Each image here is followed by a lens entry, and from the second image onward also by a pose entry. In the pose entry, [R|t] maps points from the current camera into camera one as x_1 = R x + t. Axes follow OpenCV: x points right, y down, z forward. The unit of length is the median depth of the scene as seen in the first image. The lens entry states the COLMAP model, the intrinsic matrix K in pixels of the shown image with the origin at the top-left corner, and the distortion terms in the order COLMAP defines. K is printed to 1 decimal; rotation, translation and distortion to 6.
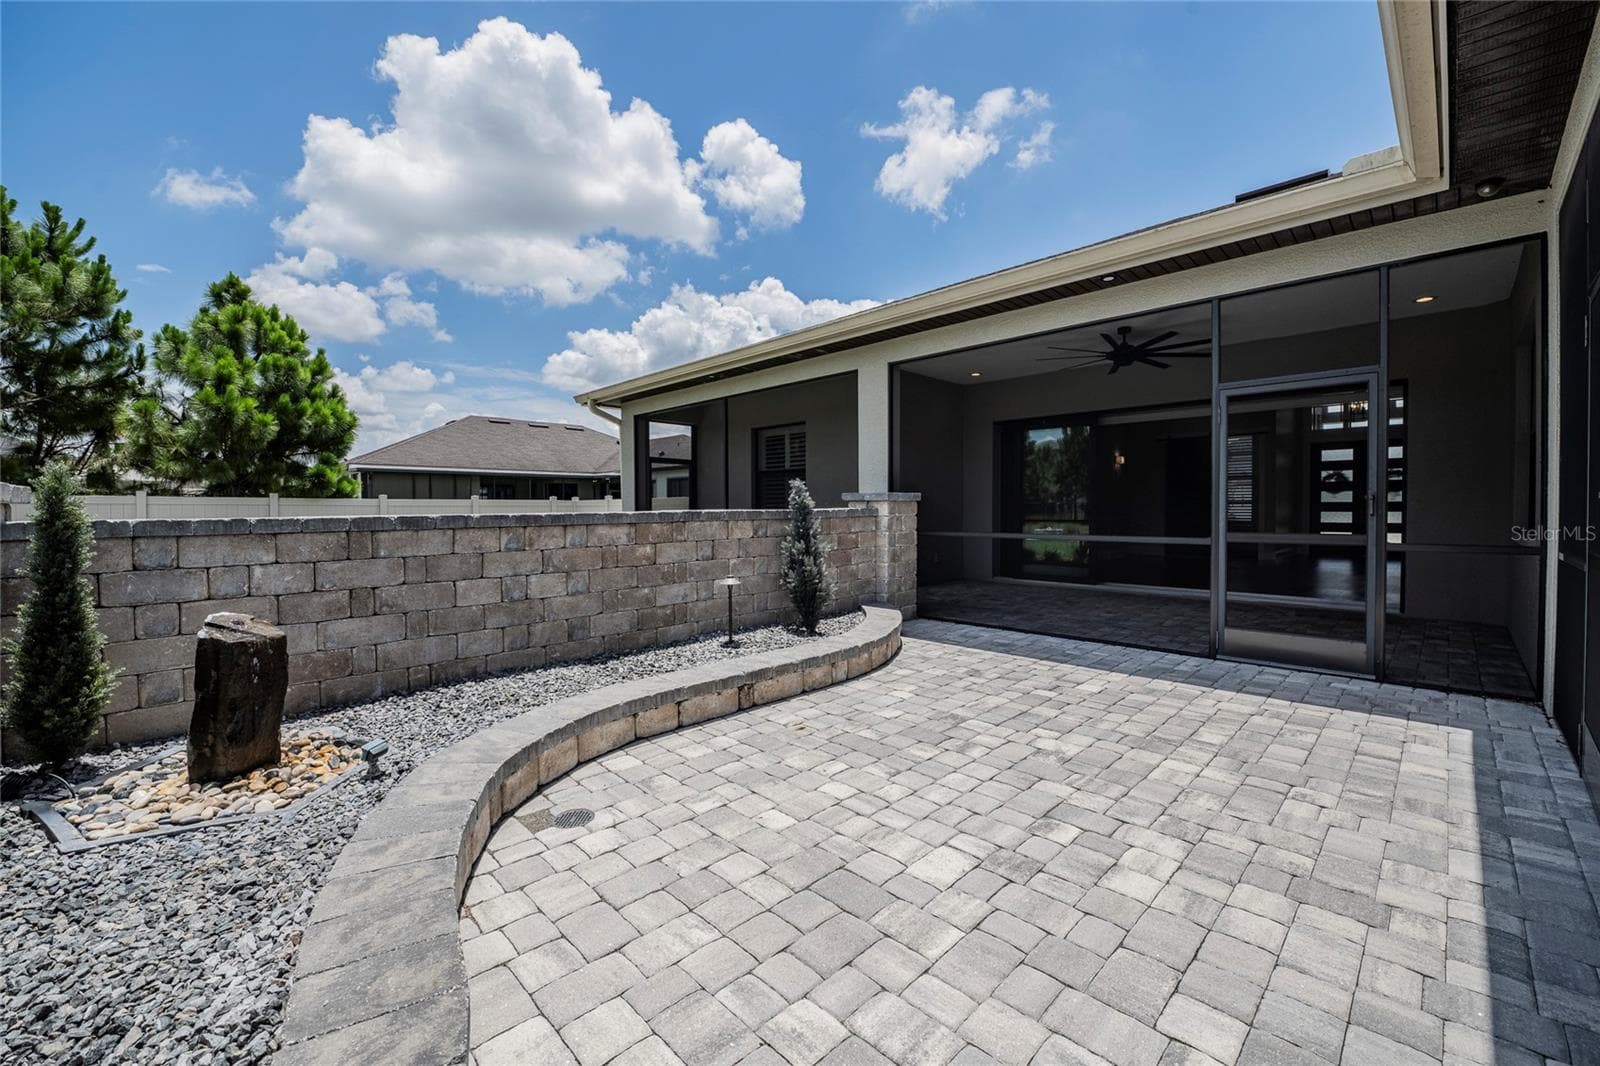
lens RADIAL K [[644.7, 0, 801.0], [0, 644.7, 526.2], [0, 0, 1]] dist [-0.001914, -0.009809]
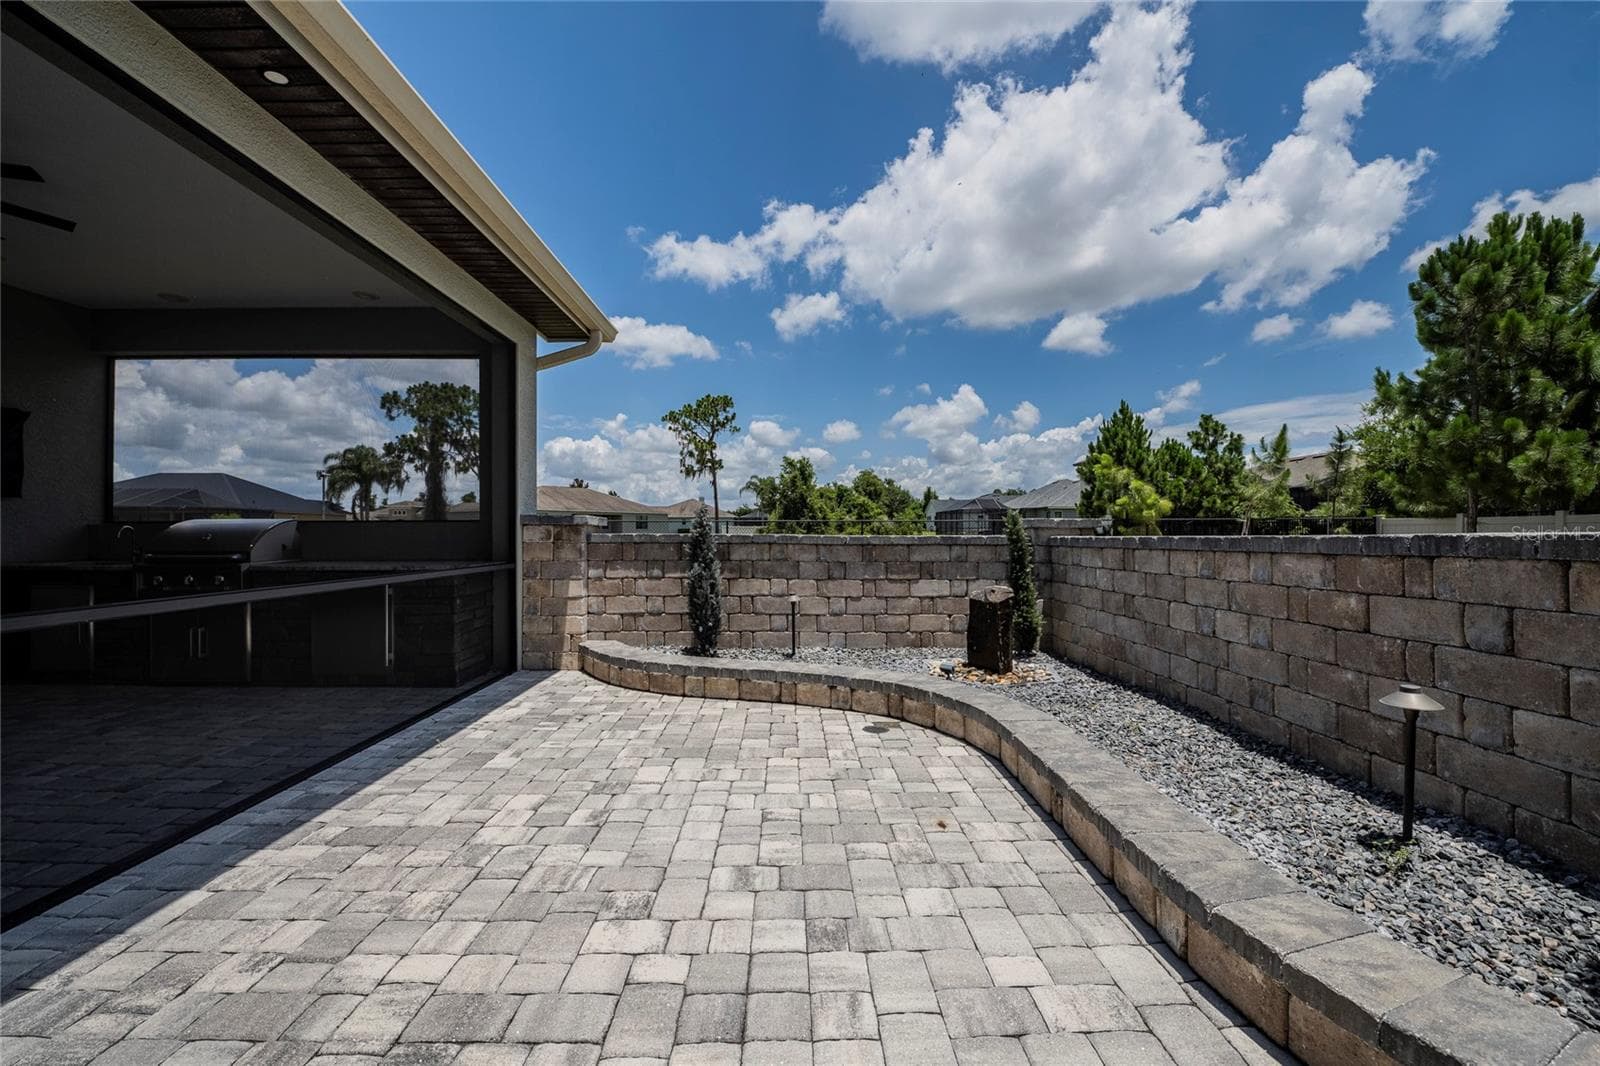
lens RADIAL K [[632.7, 0, 800.0], [0, 632.7, 533.0], [0, 0, 1]] dist [-0.018761, -0.000254]
pose [[-0.677283, 0.004935, -0.735706, 0.649891], [-0.015678, 0.999654, 0.021138, -0.037872], [0.735555, 0.025851, -0.676971, 1.369276]]
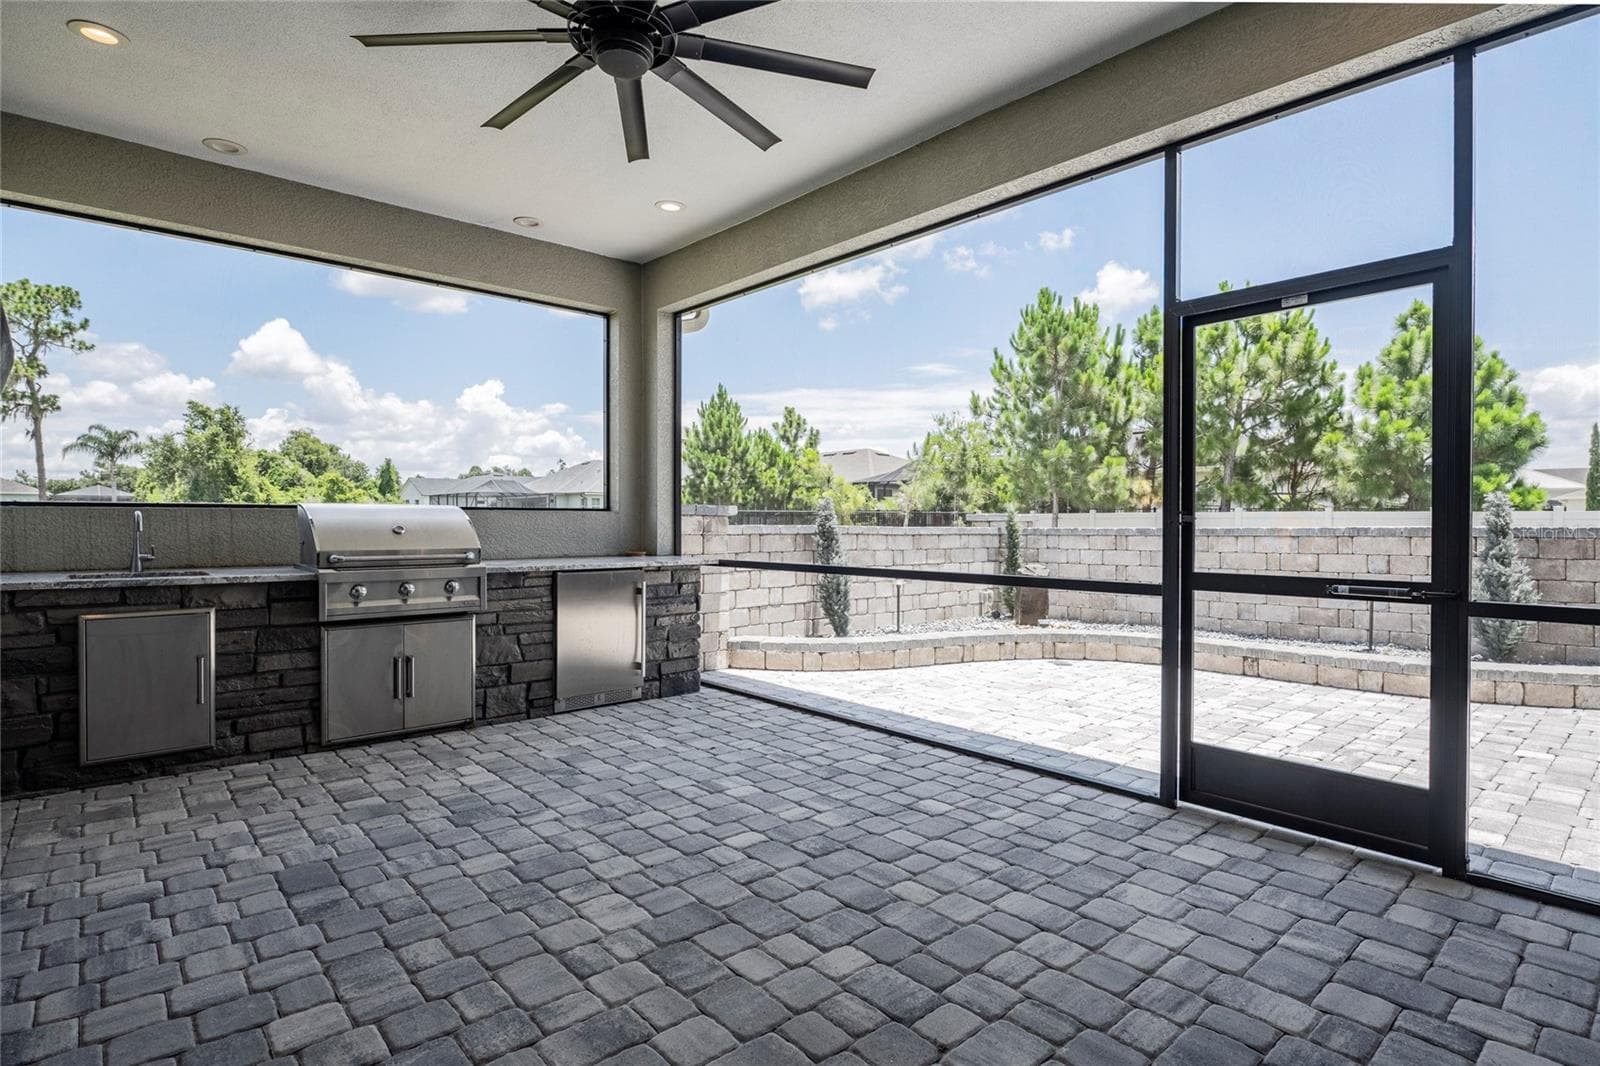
lens RADIAL K [[797.5, 0, 800.0], [0, 797.5, 533.0], [0, 0, 1]] dist [-0.004817, -0.001639]
pose [[-0.040923, 0.015870, -0.999036, 1.741922], [-0.028884, 0.999437, 0.017059, -0.012543], [0.998745, 0.029554, -0.040441, 0.143766]]
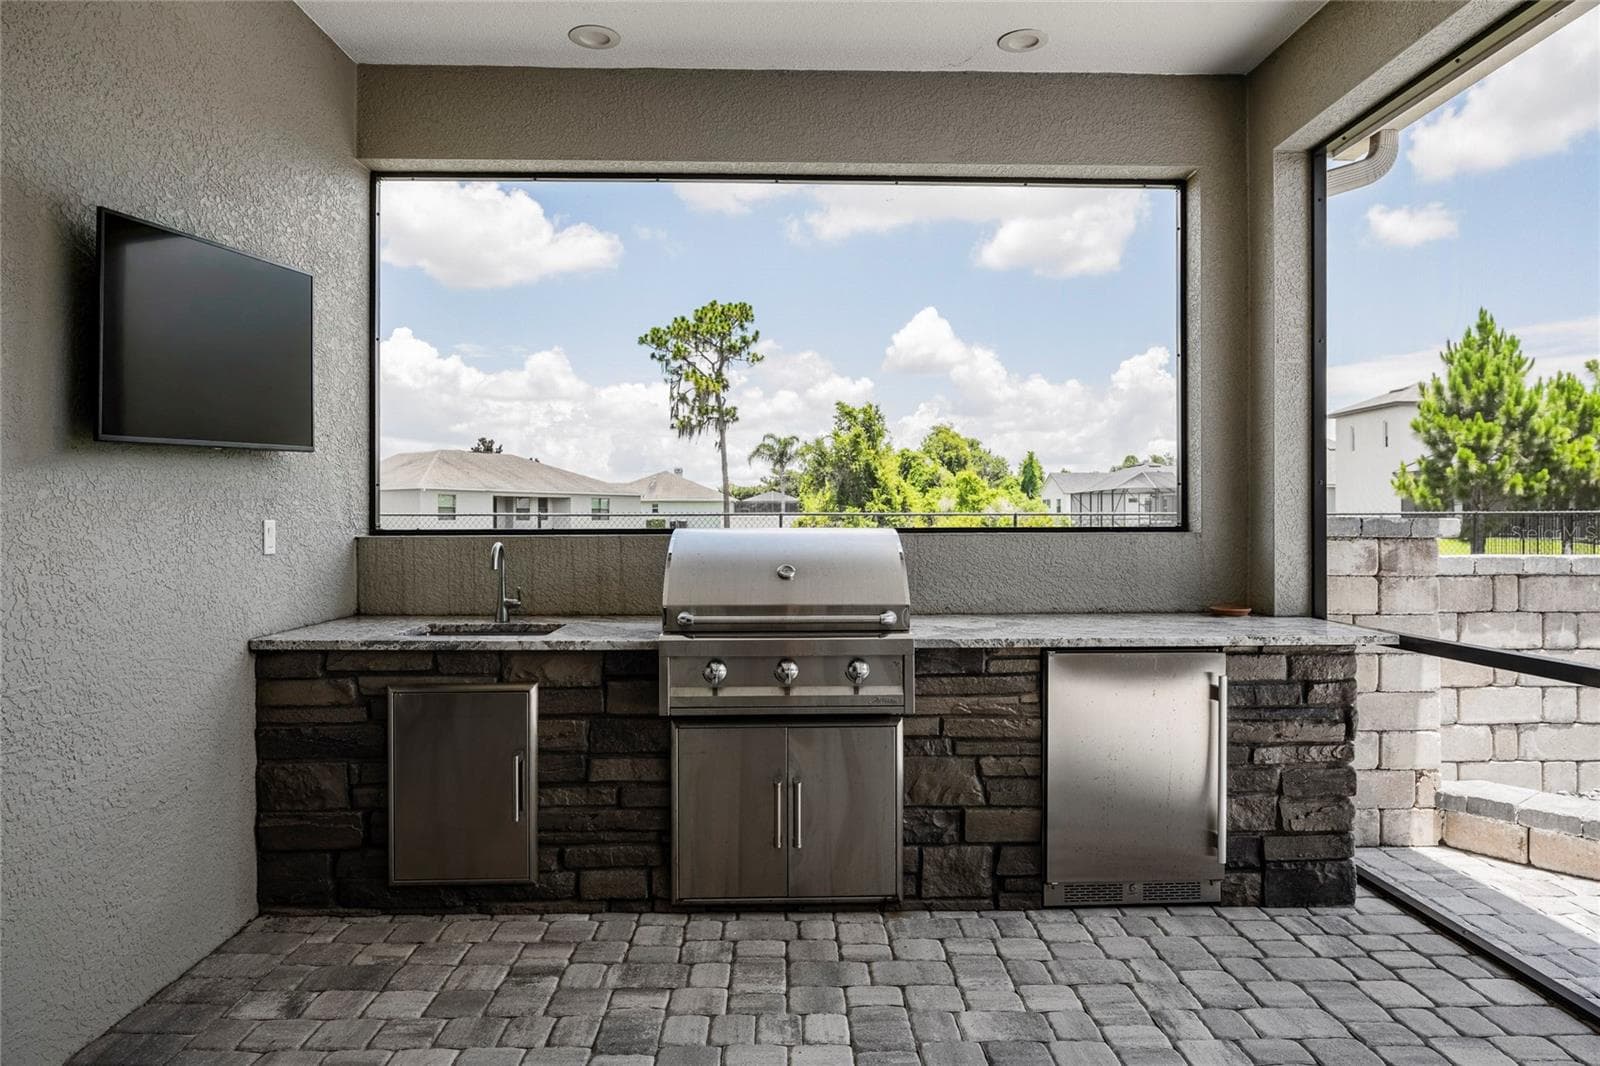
lens RADIAL K [[1013.4, 0, 819.6], [0, 1013.4, 527.3], [0, 0, 1]] dist [-0.005225, -0.000939]
pose [[-0.665080, 0.006414, -0.746745, 1.233252], [-0.015806, 0.999618, 0.022663, -0.044446], [0.746605, 0.026876, -0.664724, 0.143468]]
